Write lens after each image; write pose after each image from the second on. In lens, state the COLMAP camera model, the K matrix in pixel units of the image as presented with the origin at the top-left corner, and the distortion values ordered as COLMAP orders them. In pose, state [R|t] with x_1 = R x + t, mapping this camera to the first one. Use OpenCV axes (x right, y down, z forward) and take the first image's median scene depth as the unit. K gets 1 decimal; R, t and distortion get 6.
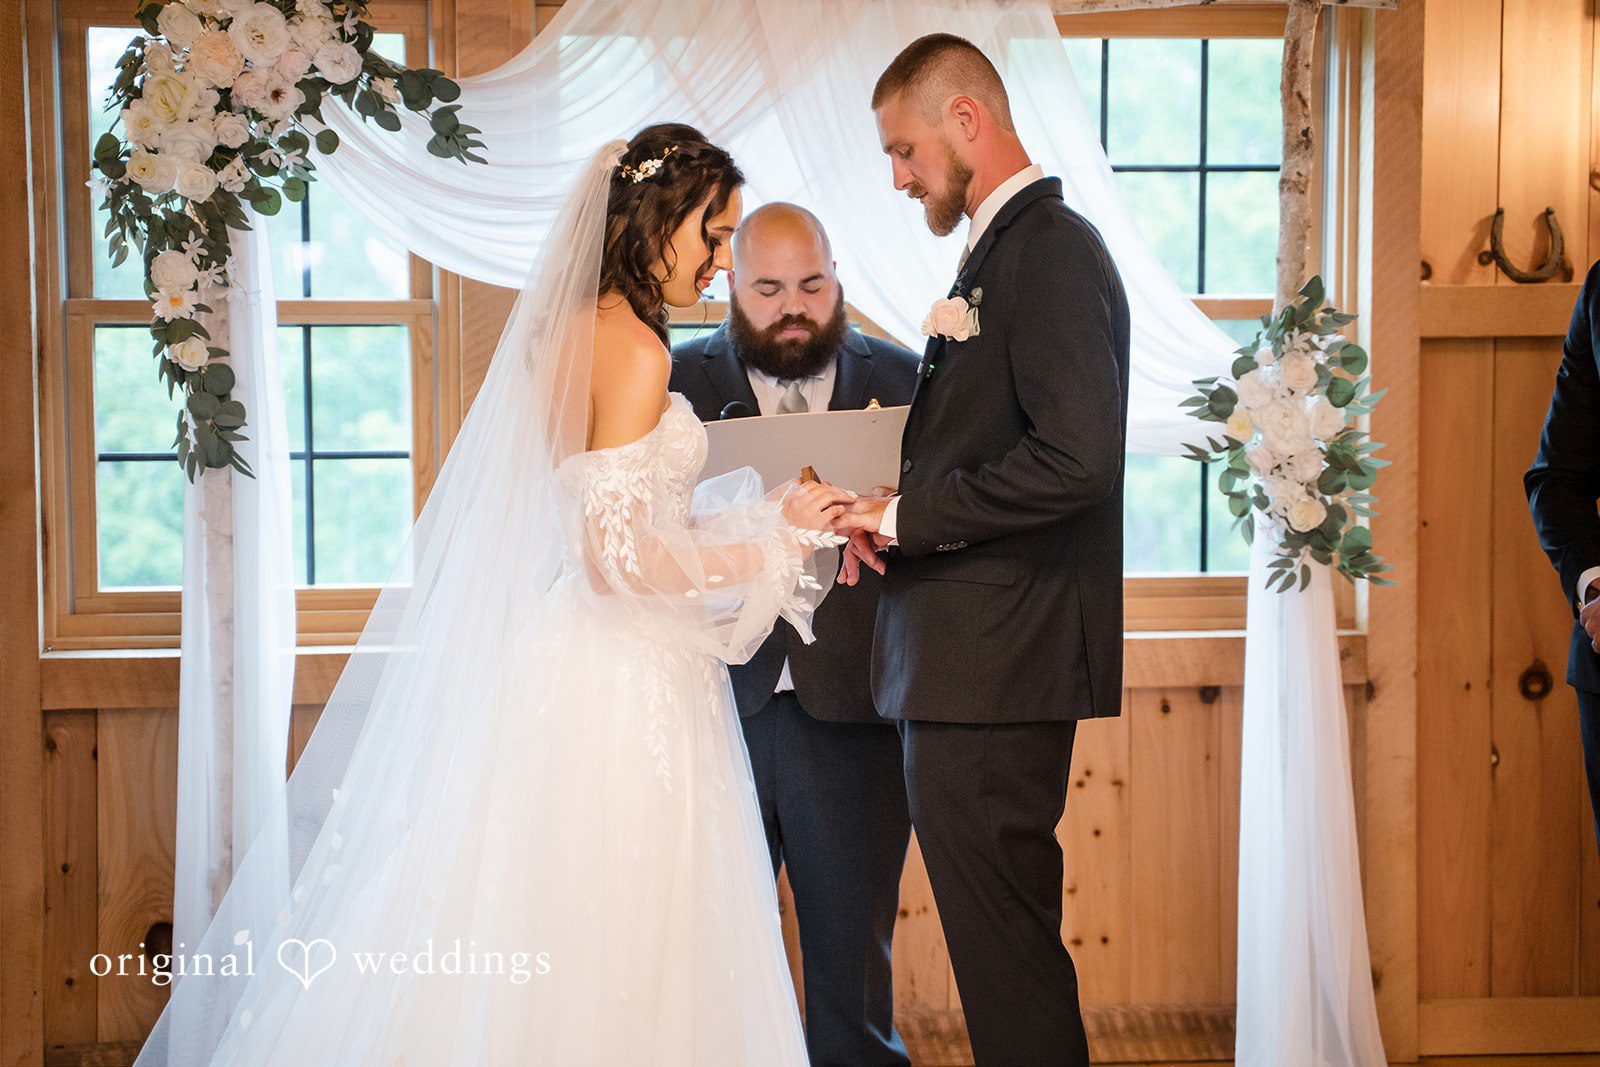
lens RADIAL K [[3422.2, 0, 819.2], [0, 3422.2, 535.8], [0, 0, 1]] dist [0.289723, 0.035091]
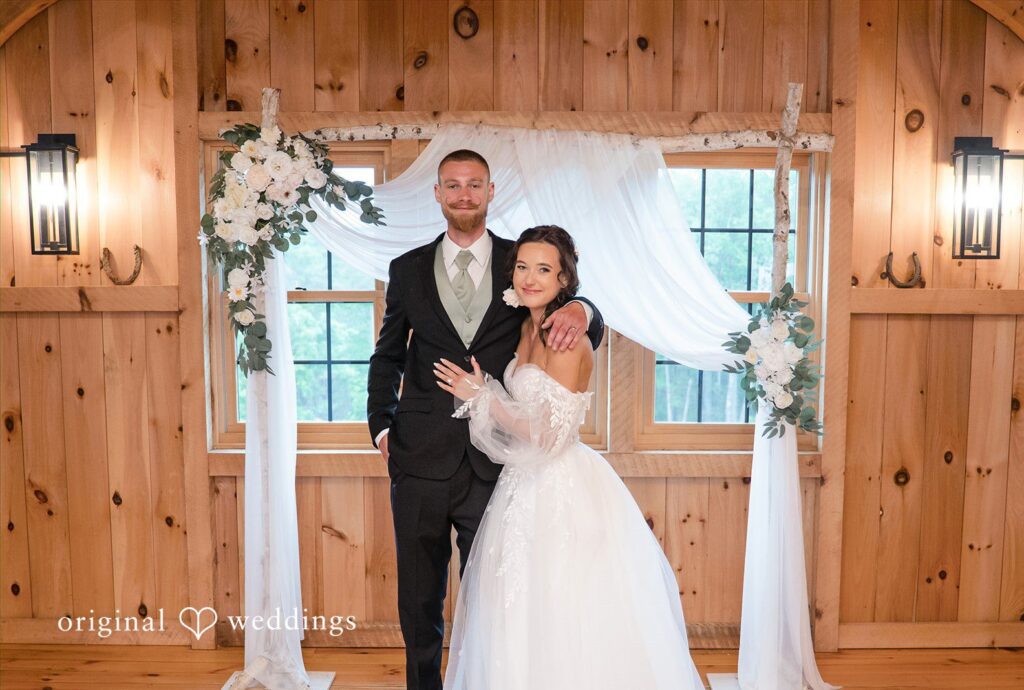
lens RADIAL K [[1253.9, 0, 523.6], [0, 1253.9, 467.9], [0, 0, 1]] dist [-0.084868, 0.053266]
pose [[0.991329, 0.024687, -0.129067, 0.086304], [-0.015033, 0.997052, 0.075246, -0.019769], [0.130544, -0.072653, 0.988777, 0.248575]]
